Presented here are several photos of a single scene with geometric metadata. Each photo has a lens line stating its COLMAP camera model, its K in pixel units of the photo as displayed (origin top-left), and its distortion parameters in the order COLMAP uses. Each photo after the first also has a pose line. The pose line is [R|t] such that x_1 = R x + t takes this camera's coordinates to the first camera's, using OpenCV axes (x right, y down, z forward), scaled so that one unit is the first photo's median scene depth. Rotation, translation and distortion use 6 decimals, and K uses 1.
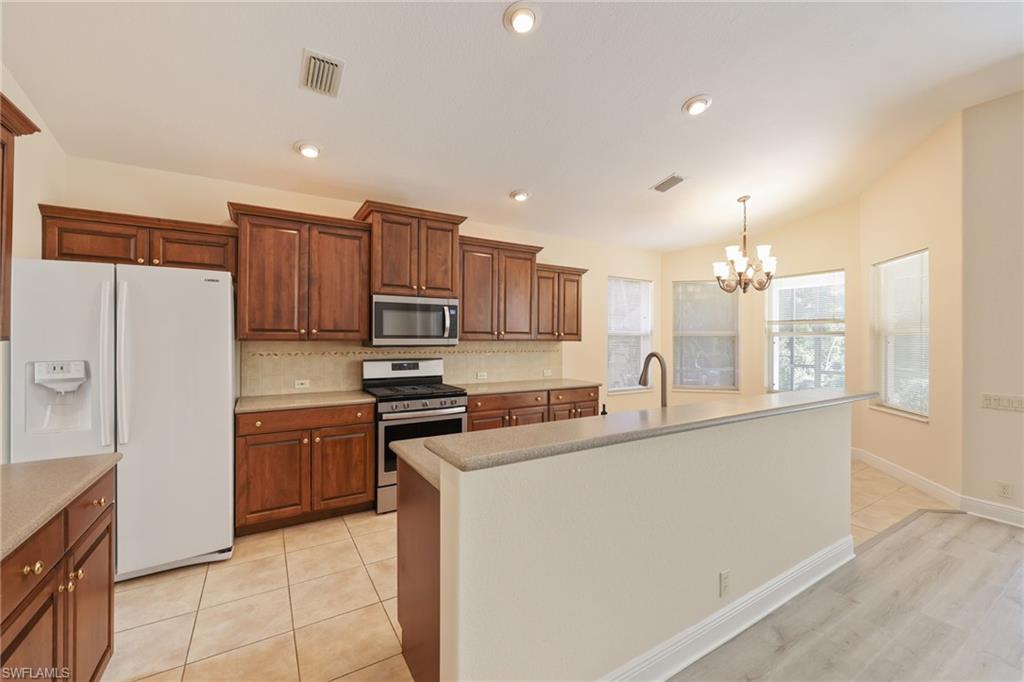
lens RADIAL K [[410.4, 0, 512.0], [0, 410.4, 341.0], [0, 0, 1]] dist [-0.000501, 0.000025]
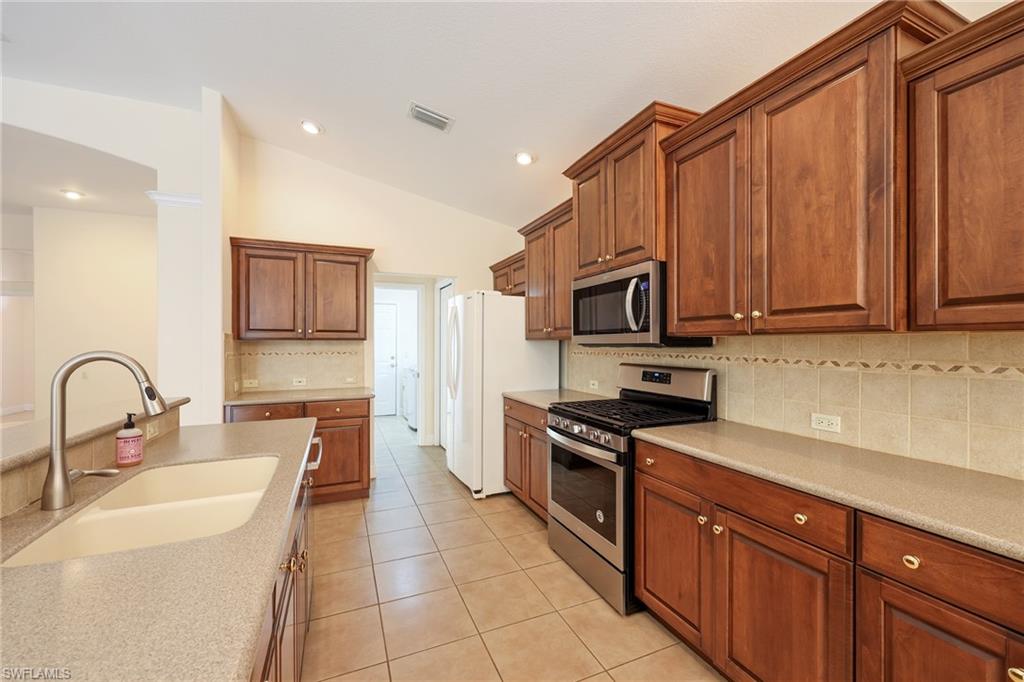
lens RADIAL K [[411.6, 0, 514.7], [0, 411.6, 345.0], [0, 0, 1]] dist [-0.000346, 0.000000]
pose [[-0.144869, 0.003694, -0.989444, 0.449909], [0.003619, 0.999988, 0.003203, 0.007927], [0.989444, -0.003117, -0.144881, 0.916151]]
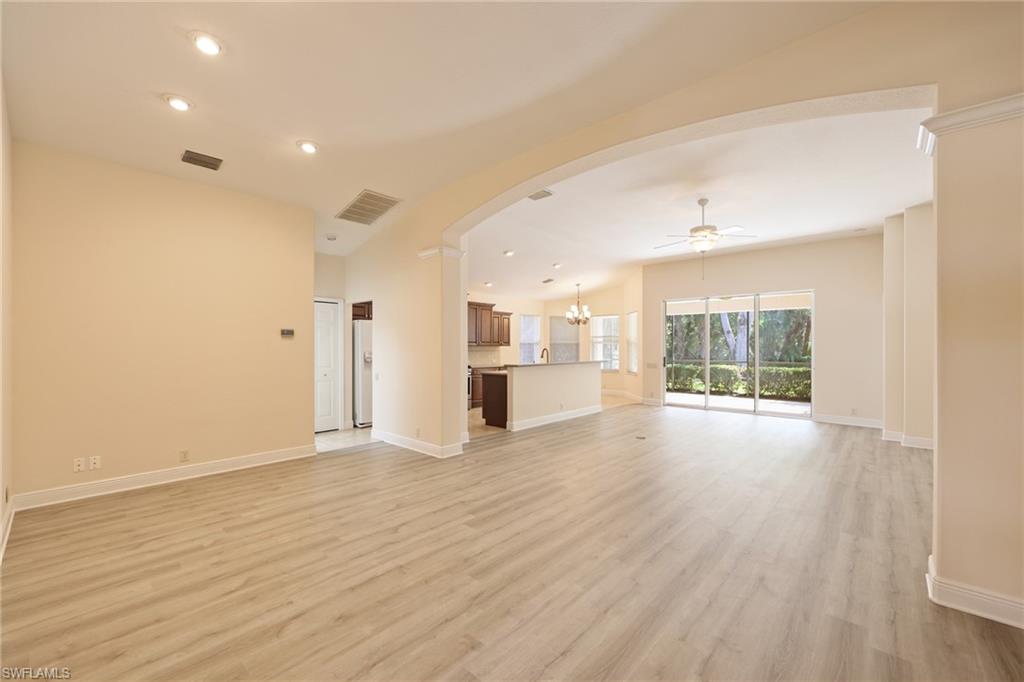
lens RADIAL K [[411.6, 0, 514.7], [0, 411.6, 345.0], [0, 0, 1]] dist [-0.000346, 0.000000]
pose [[0.958556, -0.002530, 0.284892, -0.555825], [0.004610, 0.999967, -0.006629, 0.012079], [-0.284866, 0.007668, 0.958537, -1.411903]]
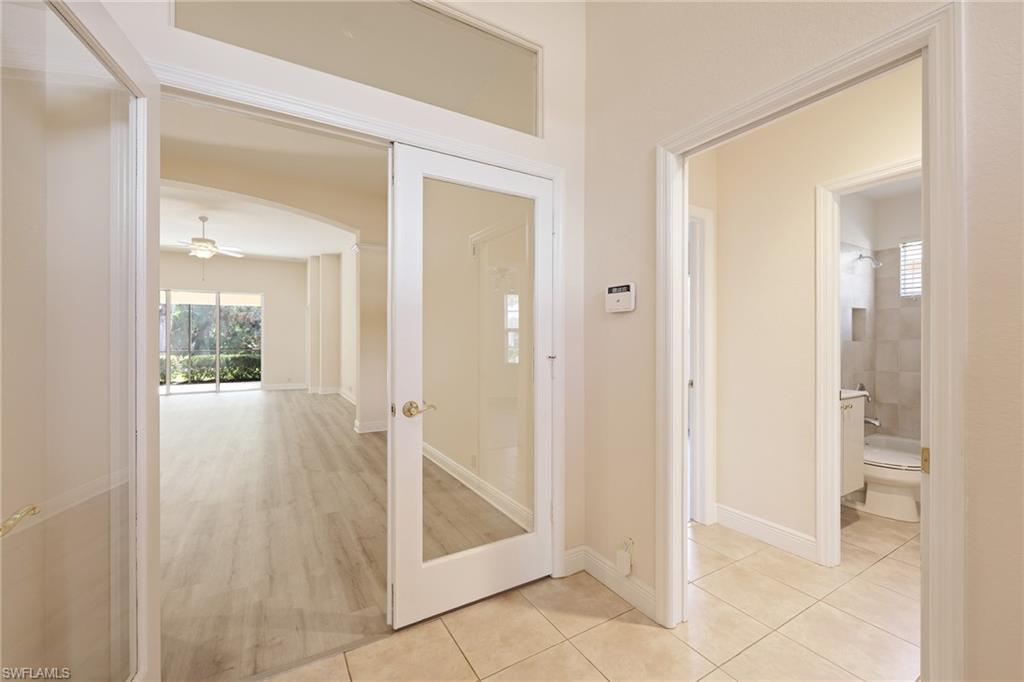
lens RADIAL K [[411.6, 0, 514.7], [0, 411.6, 345.0], [0, 0, 1]] dist [-0.000346, 0.000000]
pose [[0.011184, -0.016814, 0.999796, -1.335062], [0.002531, 0.999856, 0.016787, 0.031607], [-0.999934, 0.002343, 0.011225, -1.614189]]
